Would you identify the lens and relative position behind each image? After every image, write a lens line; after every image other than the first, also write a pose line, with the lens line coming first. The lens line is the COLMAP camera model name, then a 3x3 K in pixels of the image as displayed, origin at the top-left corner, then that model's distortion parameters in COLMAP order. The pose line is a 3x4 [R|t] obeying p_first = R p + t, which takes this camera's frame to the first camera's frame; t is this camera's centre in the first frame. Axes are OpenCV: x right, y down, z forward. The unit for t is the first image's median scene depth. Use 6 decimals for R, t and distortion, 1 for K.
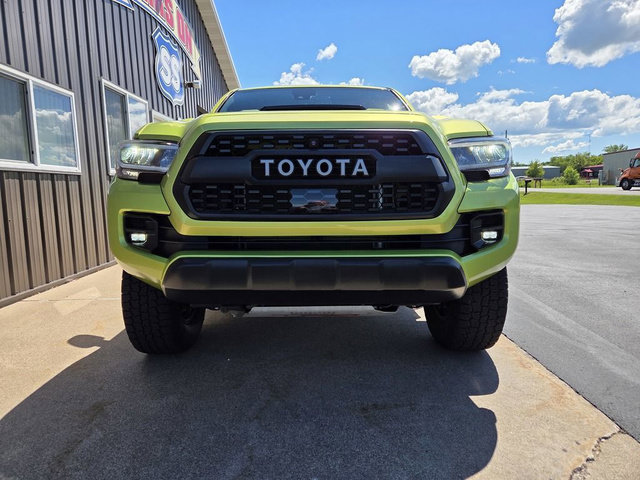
lens RADIAL K [[427.7, 0, 315.3], [0, 427.7, 232.4], [0, 0, 1]] dist [0.078916, -0.061432]
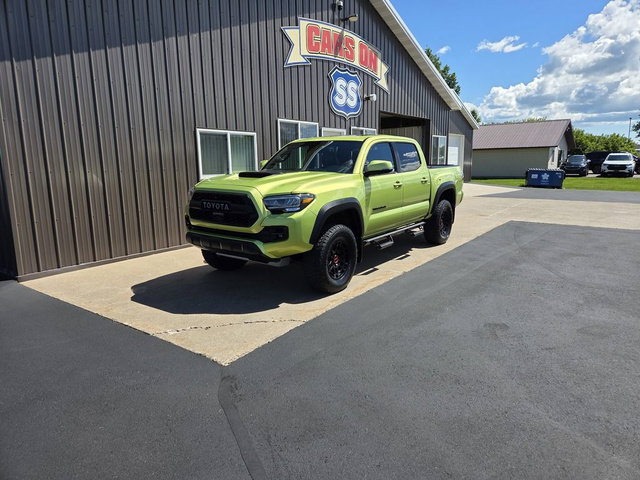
lens RADIAL K [[427.7, 0, 319.1], [0, 427.7, 231.3], [0, 0, 1]] dist [0.078916, -0.061432]
pose [[0.808902, 0.108742, -0.577800, 1.329271], [-0.066257, 0.993347, 0.094191, -0.177035], [0.584199, -0.037908, 0.810725, -0.560572]]
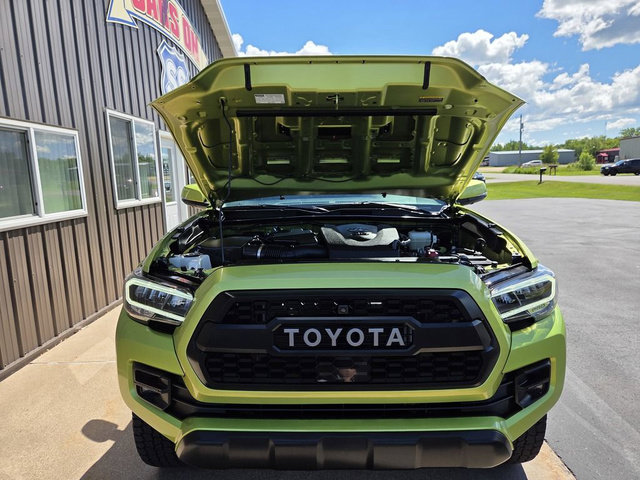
lens RADIAL K [[427.7, 0, 320.7], [0, 427.7, 238.9], [0, 0, 1]] dist [0.078916, -0.061432]
pose [[0.999969, -0.003005, -0.007212, -0.025936], [0.003371, 0.998680, 0.051263, -0.236585], [0.007048, -0.051285, 0.998659, 0.066987]]
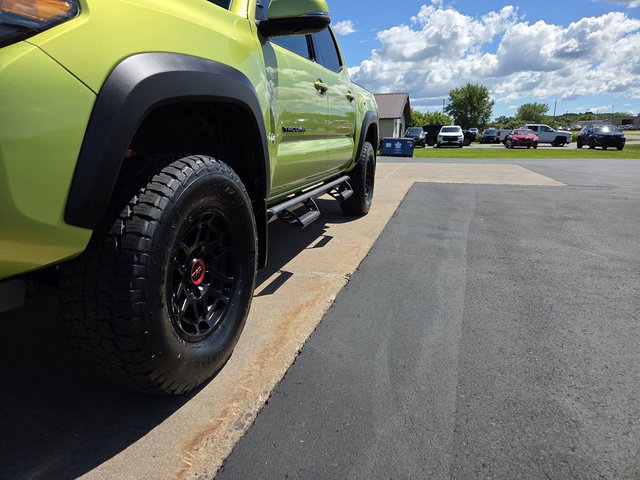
lens RADIAL K [[427.7, 0, 312.7], [0, 427.7, 234.6], [0, 0, 1]] dist [0.078916, -0.061432]
pose [[0.957530, 0.083350, -0.276022, 0.633630], [-0.047874, 0.989977, 0.132865, -0.018941], [0.284330, -0.114008, 0.951924, 0.482199]]
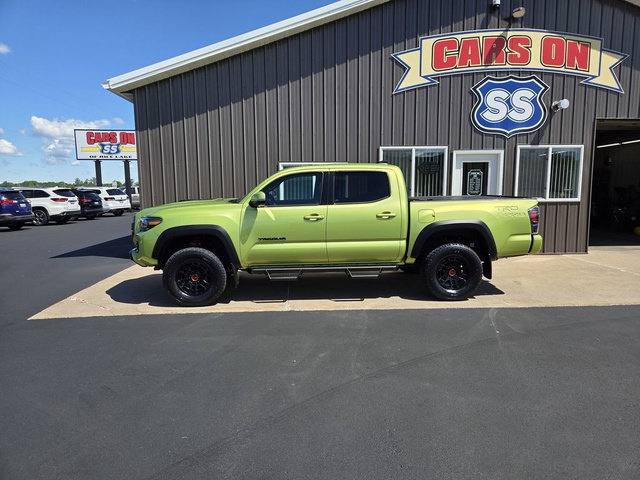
lens RADIAL K [[427.7, 0, 317.9], [0, 427.7, 236.2], [0, 0, 1]] dist [0.078916, -0.061432]
pose [[0.052736, 0.134530, -0.989505, 2.414237], [-0.096250, 0.986955, 0.129054, -0.415589], [0.993959, 0.088434, 0.064996, 1.403063]]
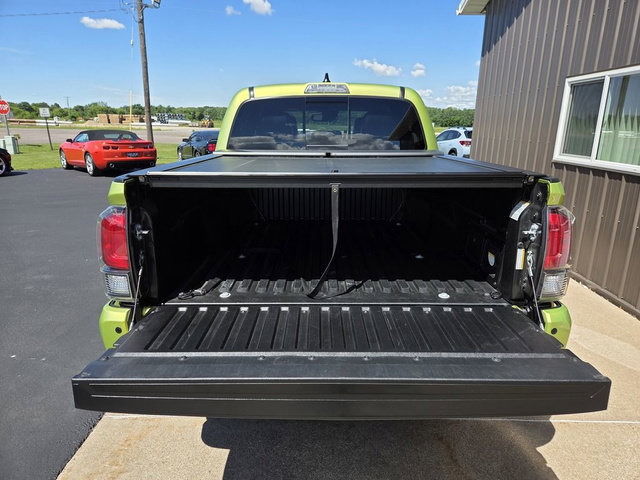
lens RADIAL K [[427.7, 0, 321.4], [0, 427.7, 240.4], [0, 0, 1]] dist [0.078916, -0.061432]
pose [[-0.999959, 0.006618, 0.006183, 0.002642], [0.008386, 0.934459, 0.355973, -0.549509], [-0.003421, 0.356010, -0.934476, 3.191427]]
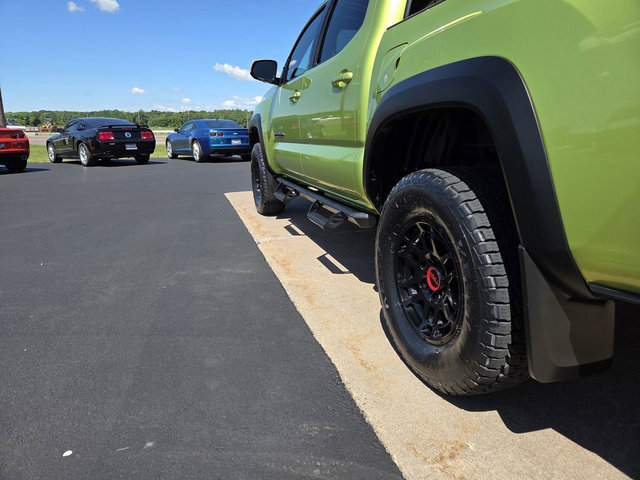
lens RADIAL K [[427.7, 0, 315.7], [0, 427.7, 237.9], [0, 0, 1]] dist [0.078916, -0.061432]
pose [[-0.957800, 0.102251, -0.268634, 0.630904], [0.003135, 0.938248, 0.345948, -0.277774], [0.287419, 0.330507, -0.898975, 2.701672]]
